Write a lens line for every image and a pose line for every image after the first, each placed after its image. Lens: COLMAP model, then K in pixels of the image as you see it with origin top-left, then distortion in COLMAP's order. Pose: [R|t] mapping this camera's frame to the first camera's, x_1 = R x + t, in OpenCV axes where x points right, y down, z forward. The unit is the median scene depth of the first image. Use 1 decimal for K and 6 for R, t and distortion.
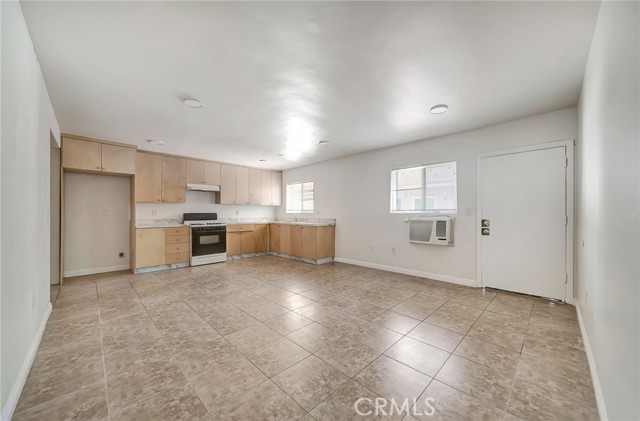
lens RADIAL K [[234.3, 0, 317.0], [0, 234.3, 211.4], [0, 0, 1]] dist [-0.001483, -0.000183]
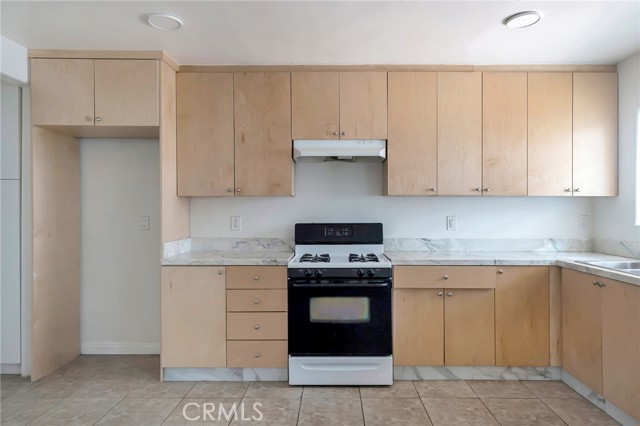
lens RADIAL K [[435.0, 0, 322.2], [0, 435.0, 209.3], [0, 0, 1]] dist [0.000469, 0.000979]
pose [[0.720487, -0.001312, -0.693467, -0.065405], [0.005542, 0.999977, 0.003866, -0.017770], [0.693446, -0.006629, 0.720478, 0.550366]]
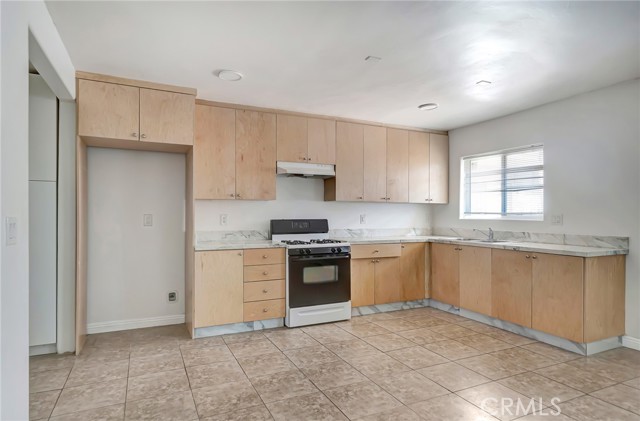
lens RADIAL K [[367.2, 0, 320.0], [0, 367.2, 210.5], [0, 0, 1]] dist [0.003017, 0.000363]
pose [[0.947837, -0.000964, -0.318753, -0.210827], [0.000173, 0.999997, -0.002510, -0.011118], [0.318755, 0.002323, 0.947834, 0.266474]]
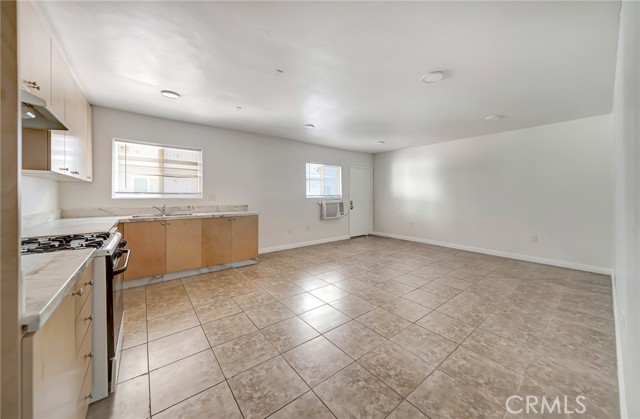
lens RADIAL K [[228.5, 0, 323.1], [0, 228.5, 196.8], [0, 0, 1]] dist [-0.000656, 0.000064]
pose [[0.098343, -0.007814, 0.995122, -0.720020], [-0.013417, 0.999868, 0.009177, -0.008417], [-0.995062, -0.014254, 0.098225, 0.671499]]
